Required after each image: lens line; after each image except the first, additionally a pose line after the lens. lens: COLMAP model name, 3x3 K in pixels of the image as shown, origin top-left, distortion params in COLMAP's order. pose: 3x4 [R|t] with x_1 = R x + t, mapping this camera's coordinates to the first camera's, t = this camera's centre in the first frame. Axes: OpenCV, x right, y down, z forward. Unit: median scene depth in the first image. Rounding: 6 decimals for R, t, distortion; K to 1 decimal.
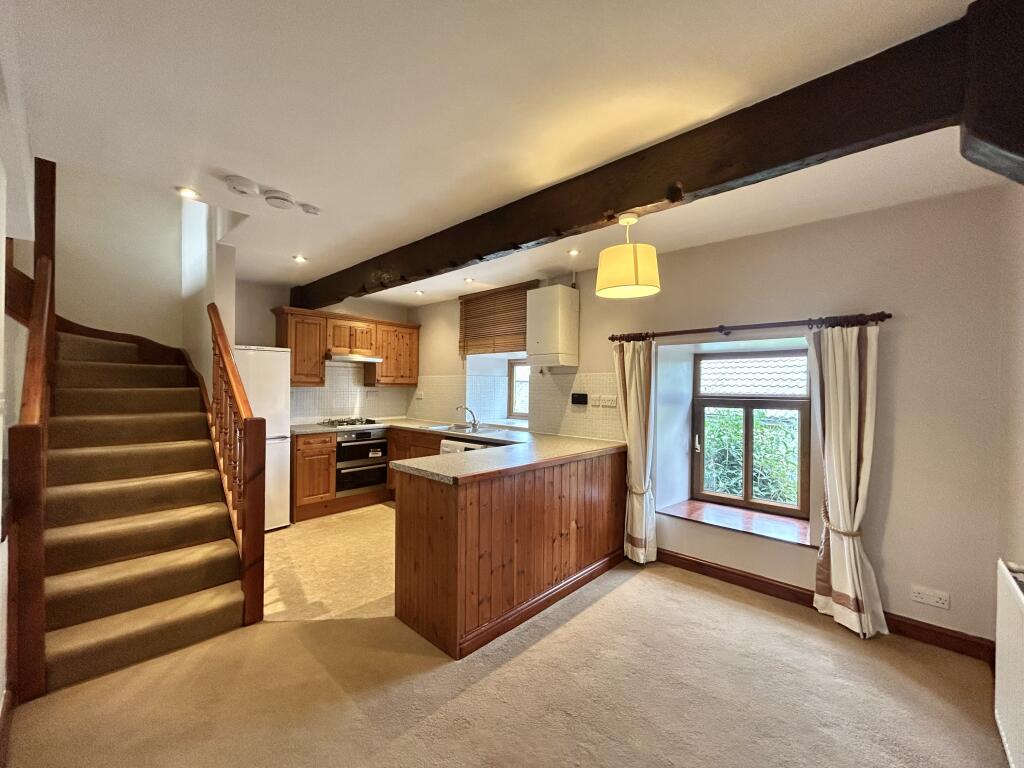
lens RADIAL K [[417.1, 0, 512.9], [0, 417.1, 385.7], [0, 0, 1]] dist [-0.004418, -0.000206]
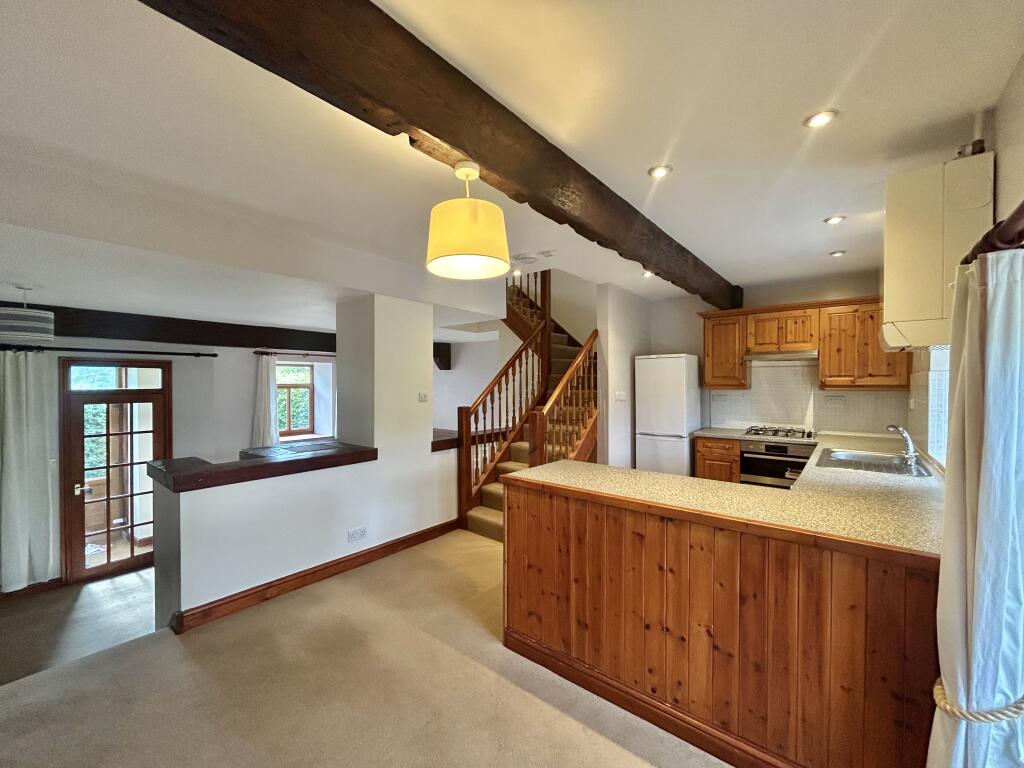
lens RADIAL K [[417.1, 0, 515.0], [0, 417.1, 385.9], [0, 0, 1]] dist [-0.004418, -0.000206]
pose [[0.067662, -0.002214, -0.997706, 0.448429], [0.001098, 0.999997, -0.002145, -0.005083], [0.997708, -0.000951, 0.067665, 0.449784]]
